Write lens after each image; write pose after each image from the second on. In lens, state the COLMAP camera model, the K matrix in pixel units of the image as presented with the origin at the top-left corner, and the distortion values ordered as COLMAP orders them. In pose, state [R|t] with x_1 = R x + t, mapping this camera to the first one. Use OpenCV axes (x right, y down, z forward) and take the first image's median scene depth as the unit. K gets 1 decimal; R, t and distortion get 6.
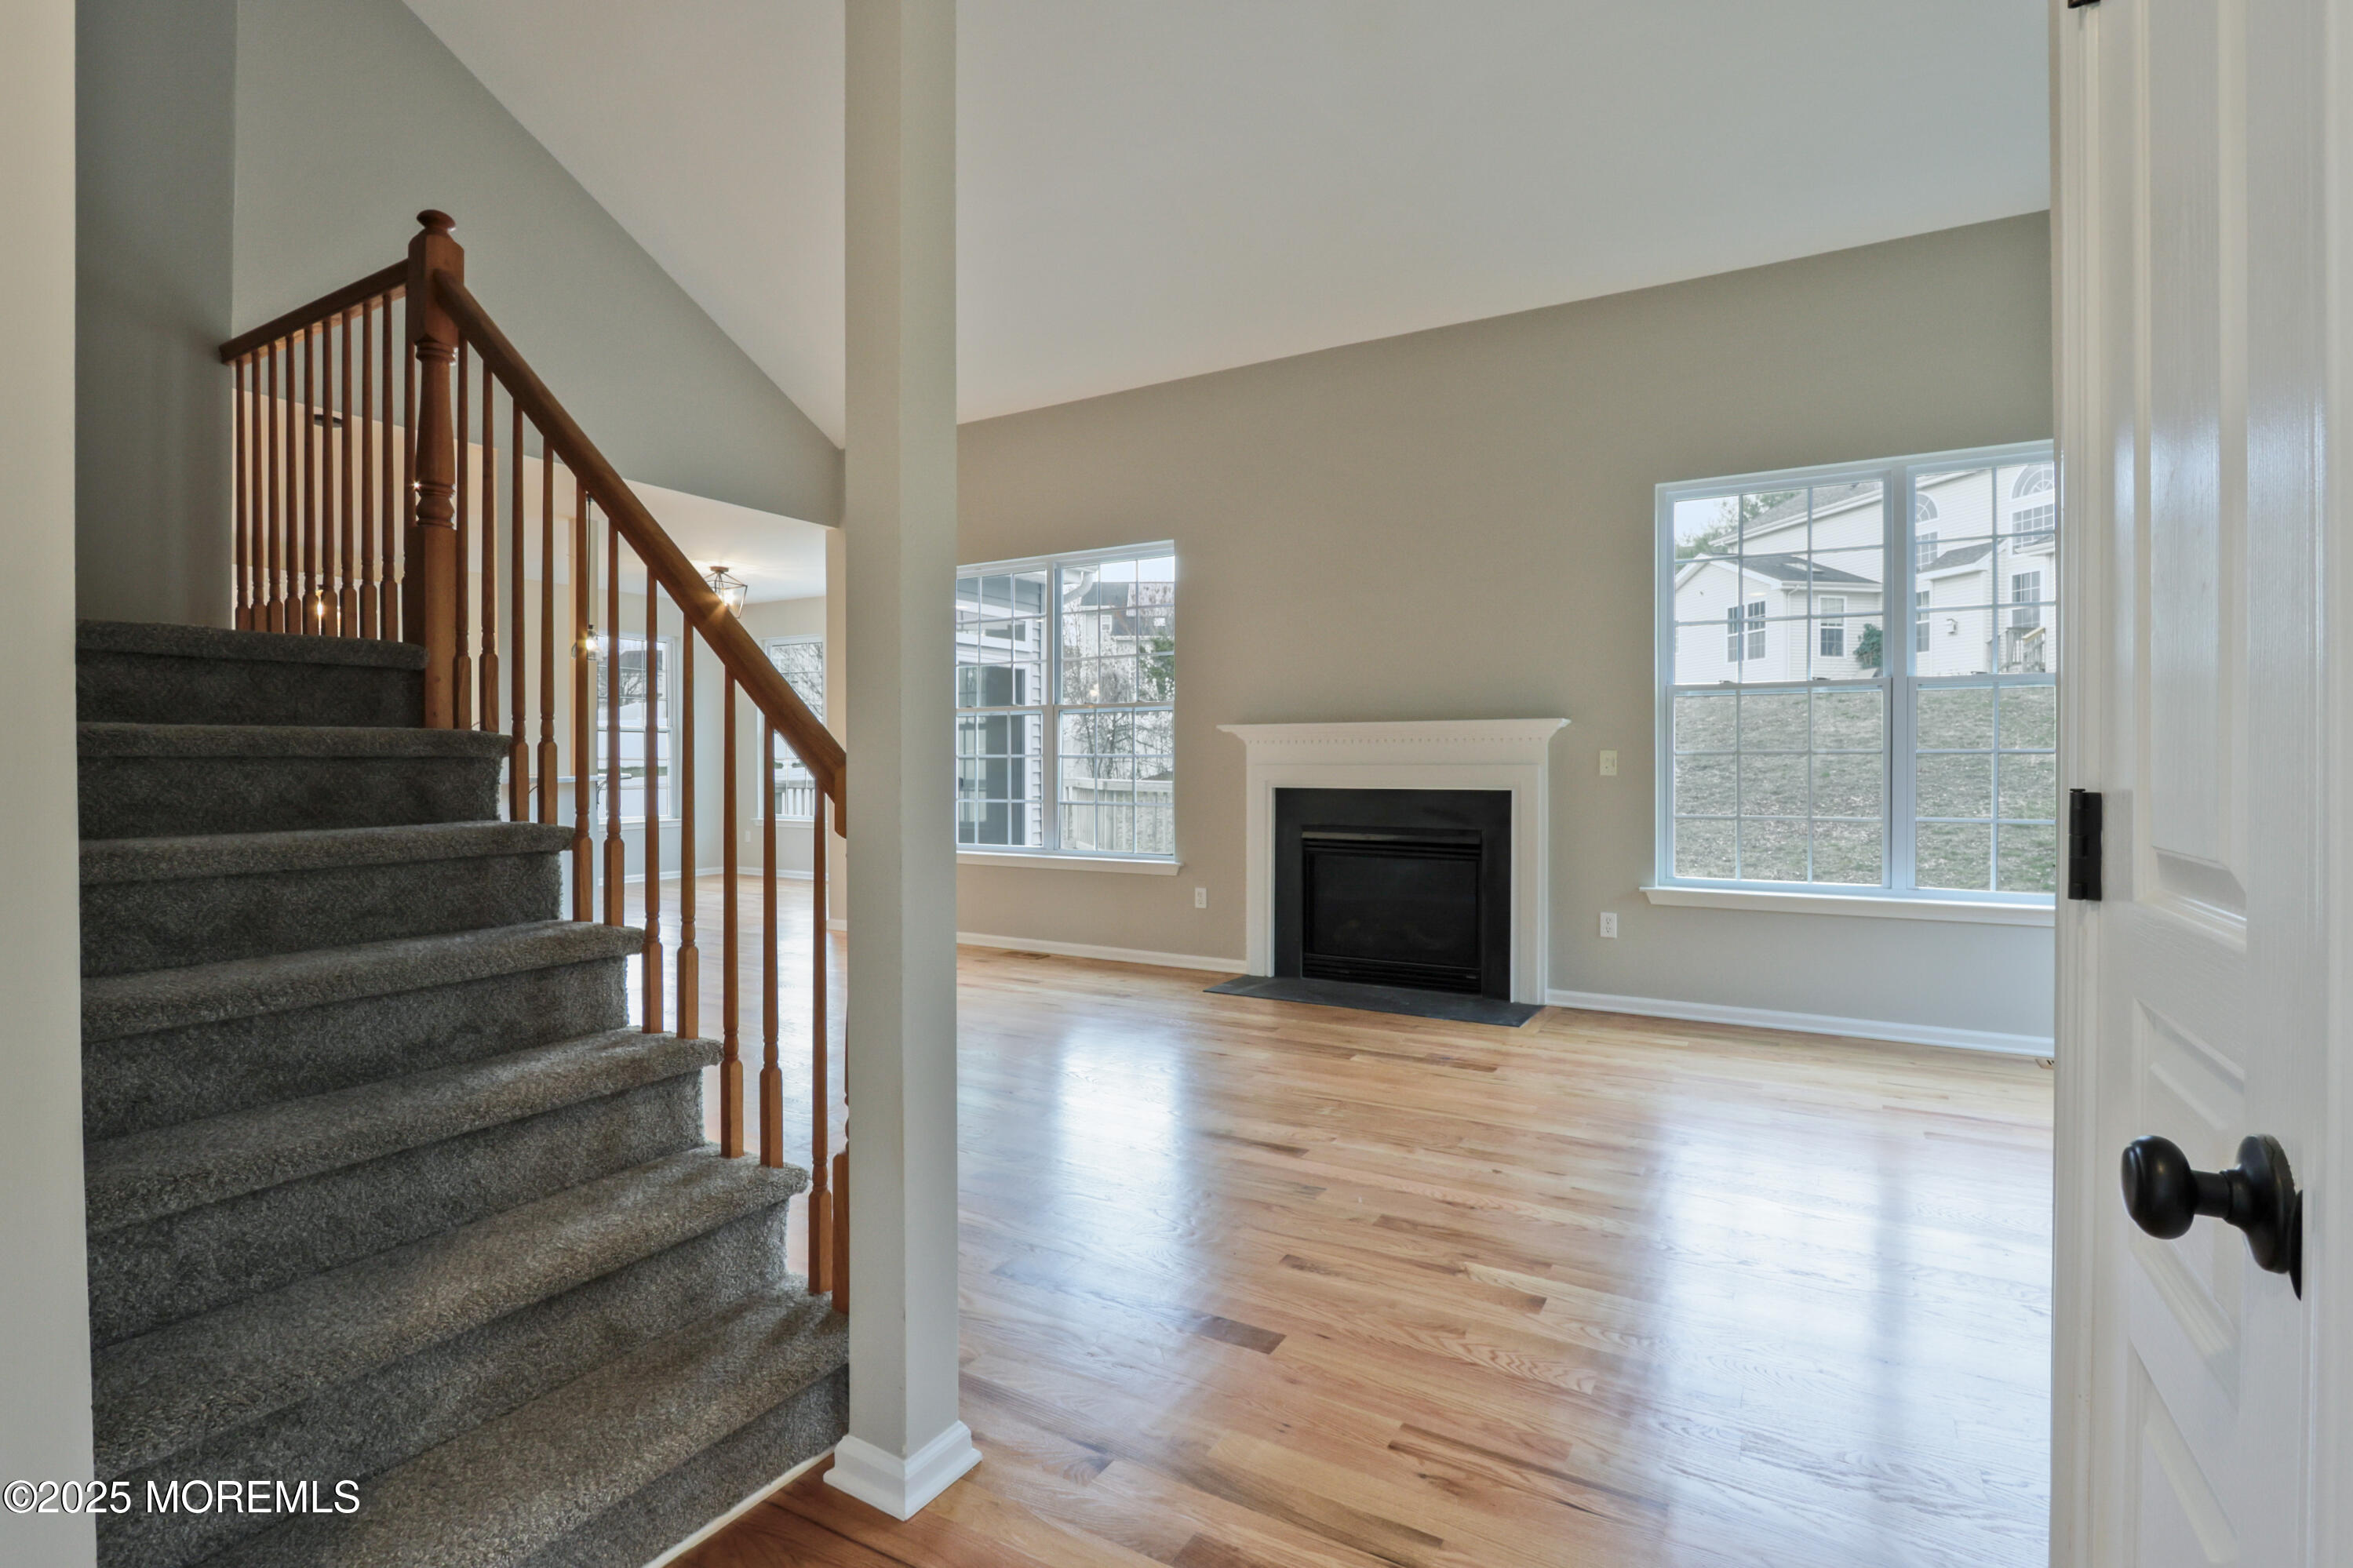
lens RADIAL K [[1104.8, 0, 1179.3], [0, 1104.8, 760.2], [0, 0, 1]] dist [-0.001027, -0.000167]
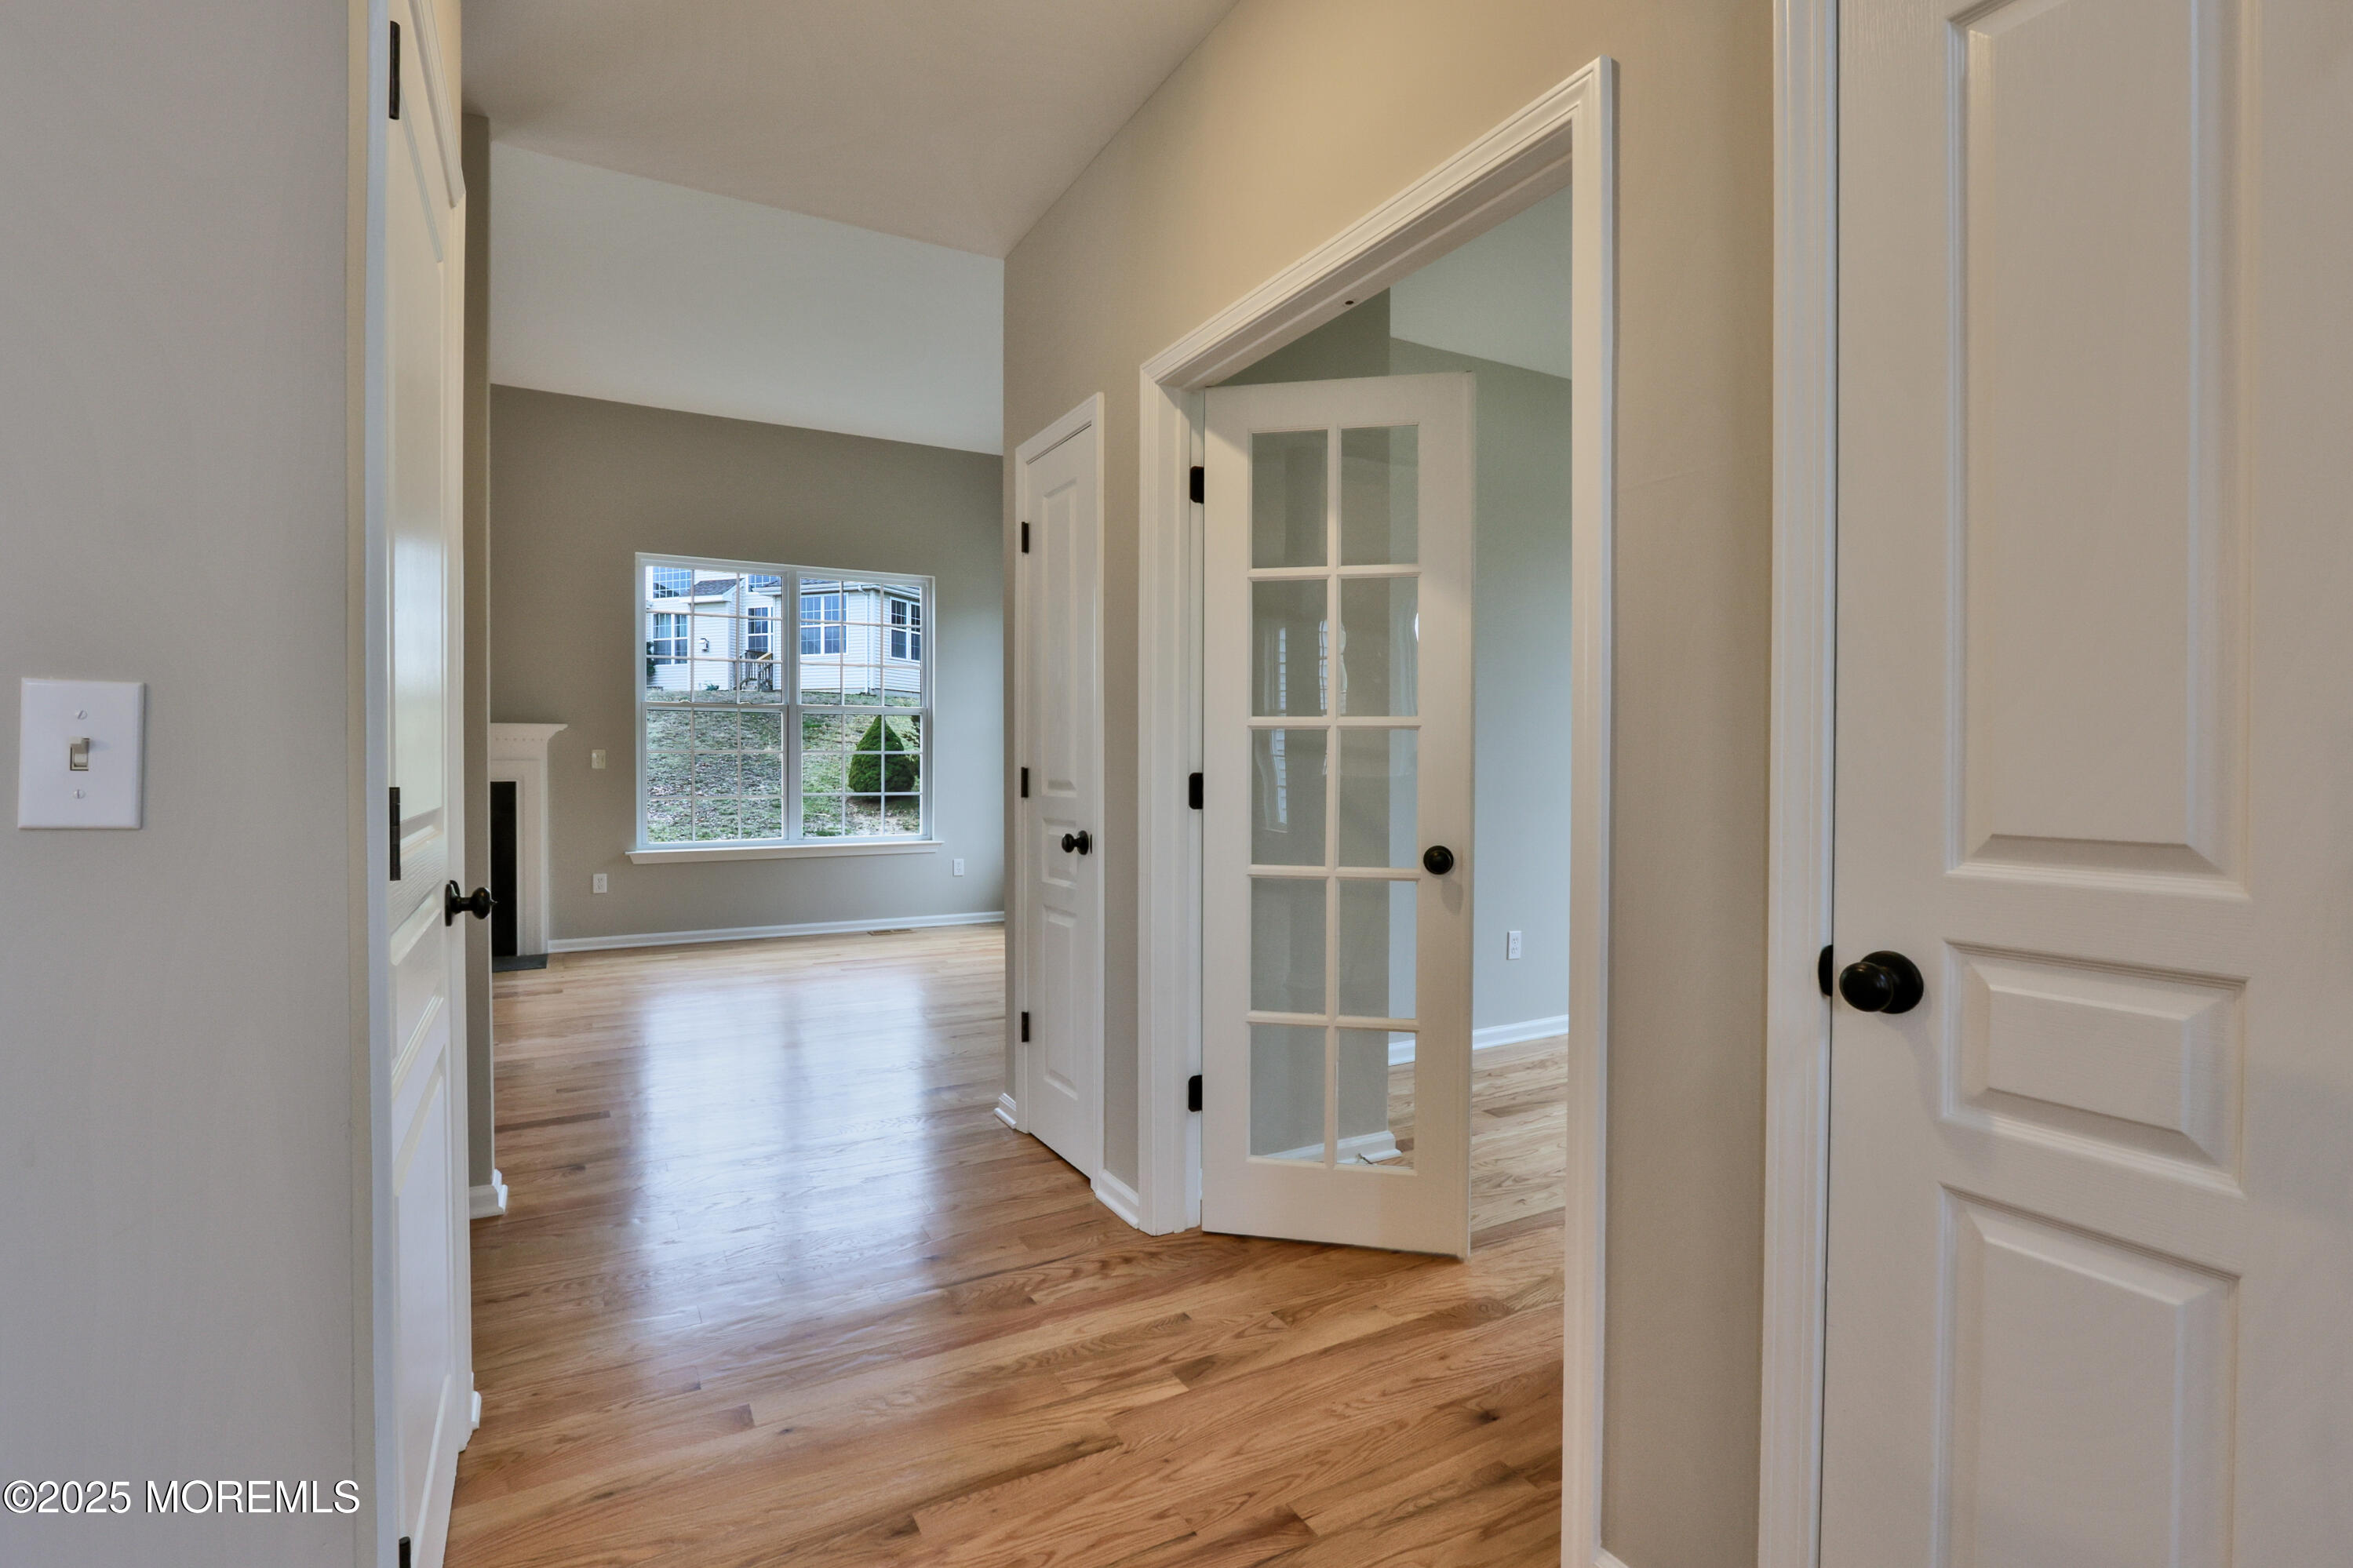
lens RADIAL K [[1074.4, 0, 1207.5], [0, 1074.4, 773.5], [0, 0, 1]] dist [-0.017800, 0.000091]
pose [[0.480005, -0.008553, 0.877224, -0.369921], [-0.006630, 0.999889, 0.013377, -0.002324], [-0.877241, -0.012237, 0.479895, -0.229653]]
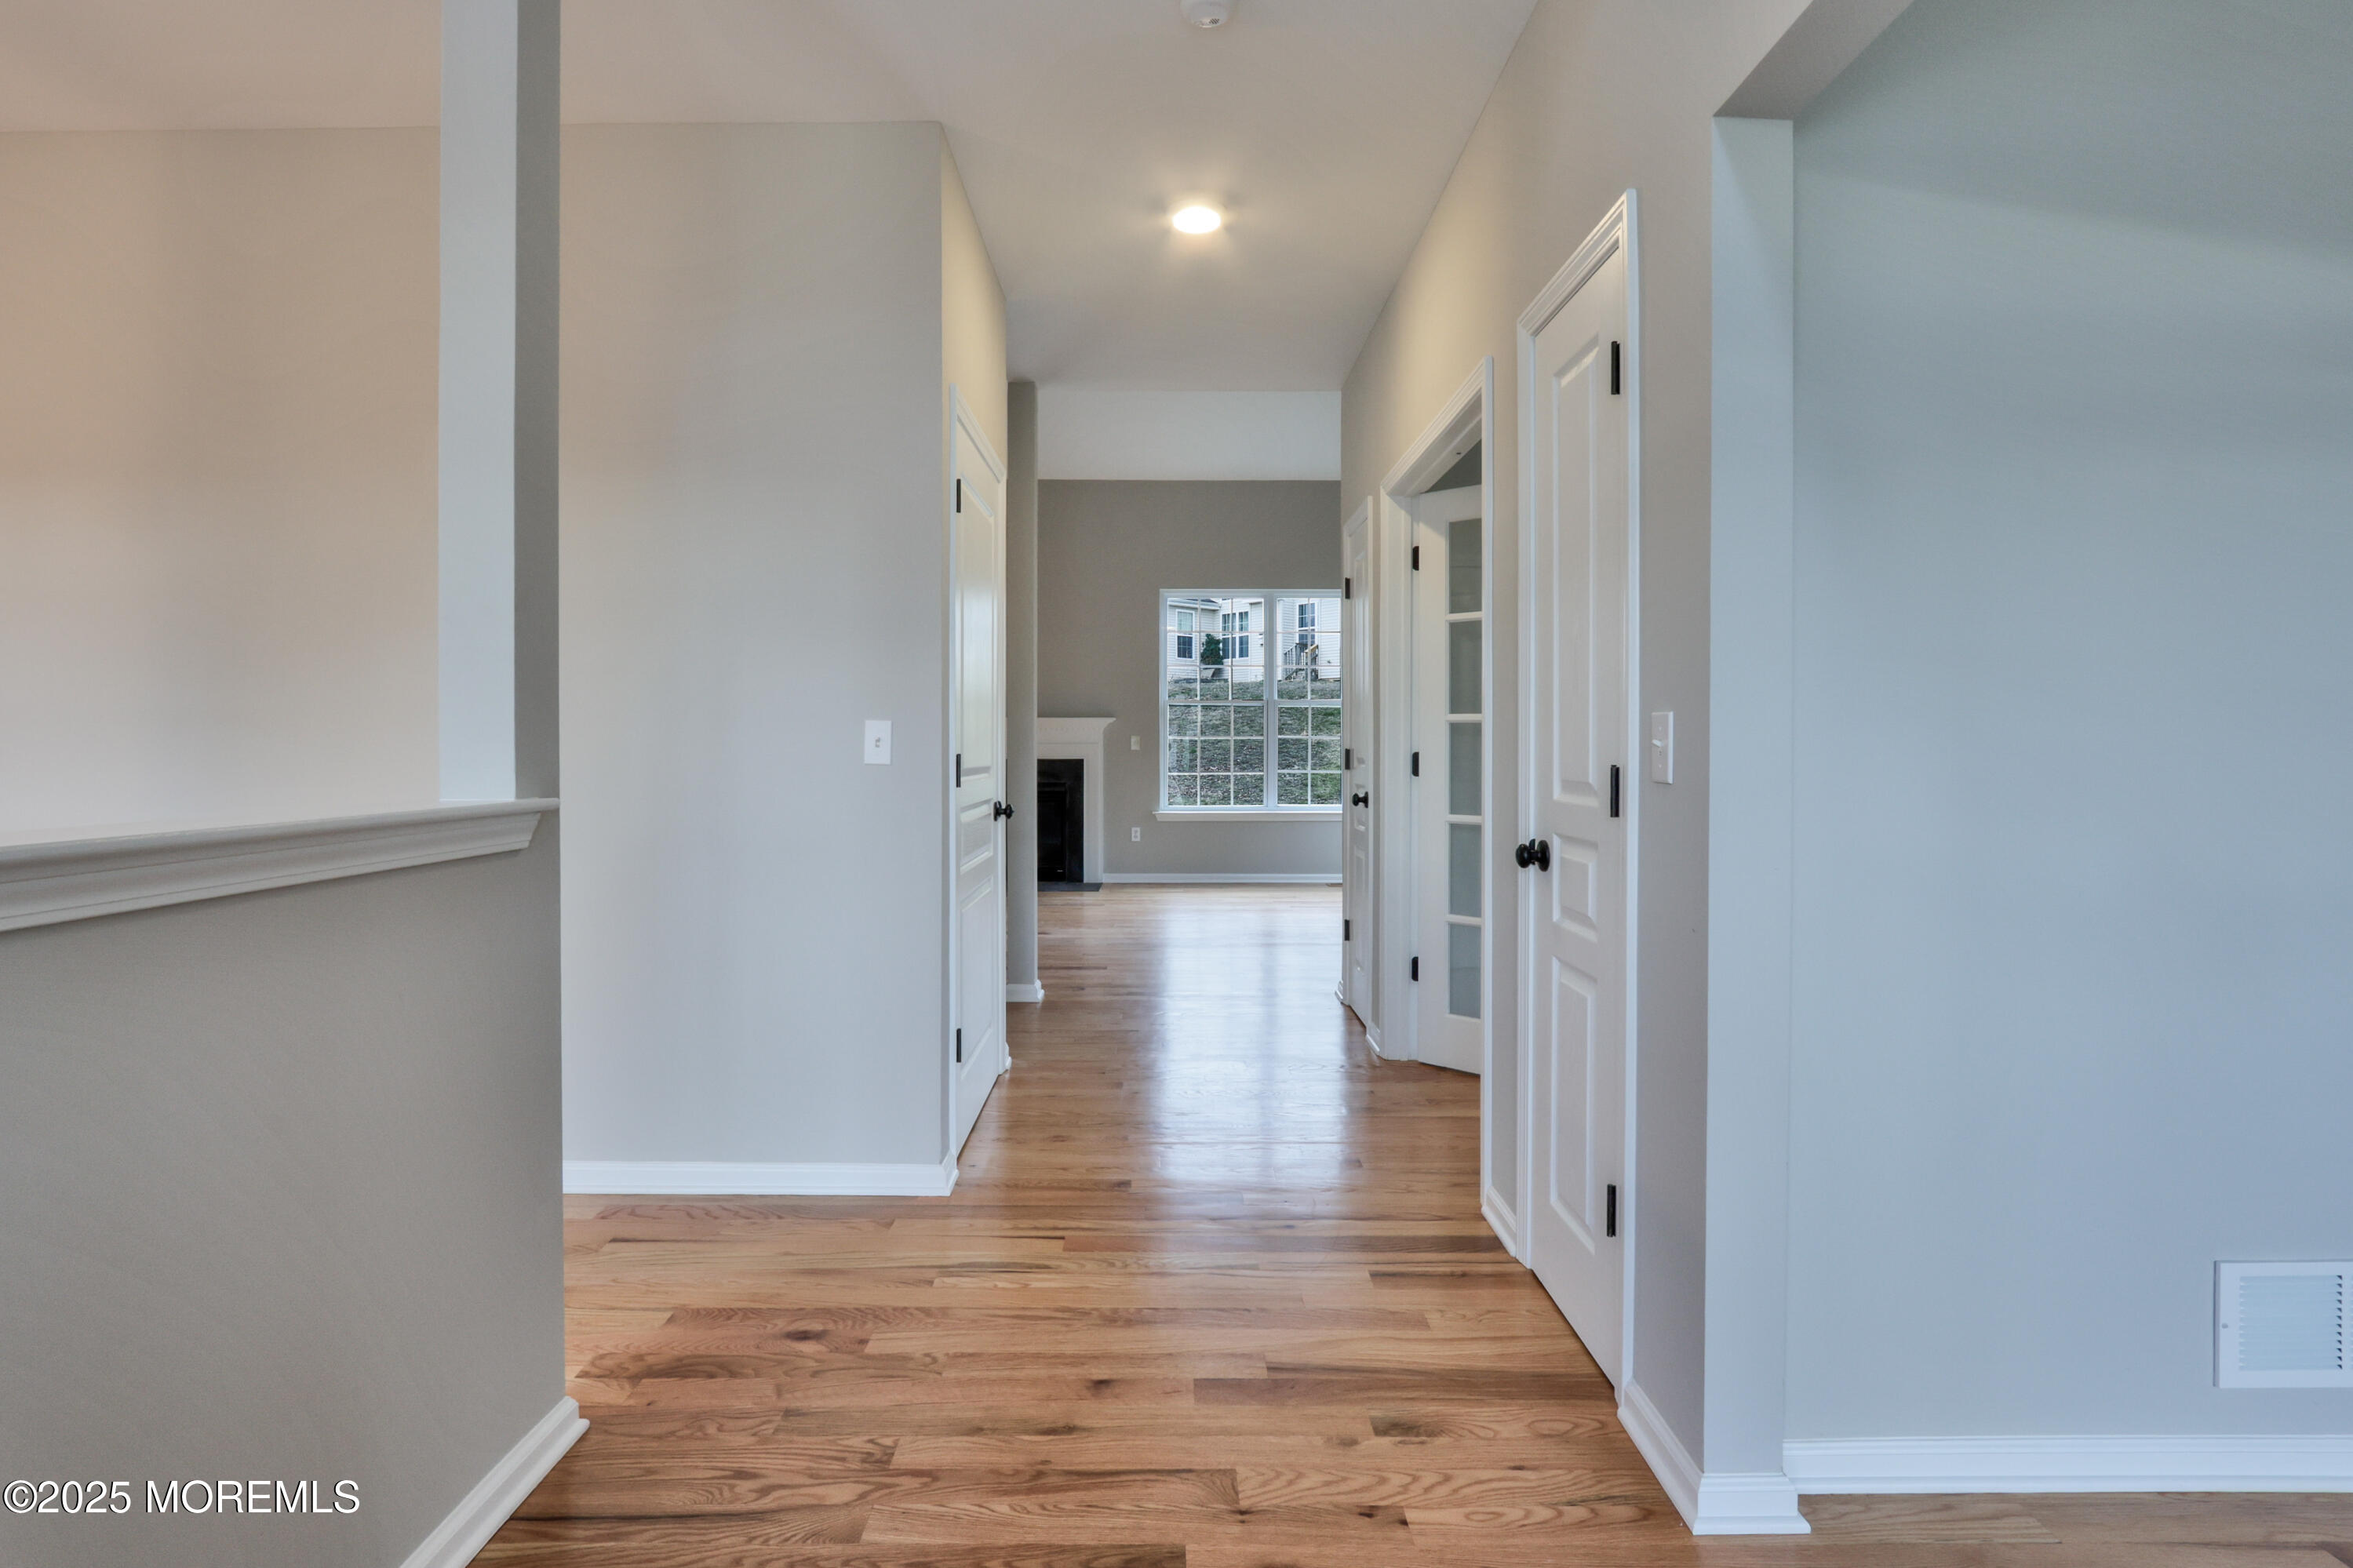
lens RADIAL K [[1117.5, 0, 1181.0], [0, 1117.5, 754.2], [0, 0, 1]] dist [-0.004191, 0.000229]
pose [[0.856243, -0.003955, 0.516559, -0.474524], [-0.003275, 0.999909, 0.013084, -0.004032], [-0.516563, -0.012895, 0.856152, -0.571116]]
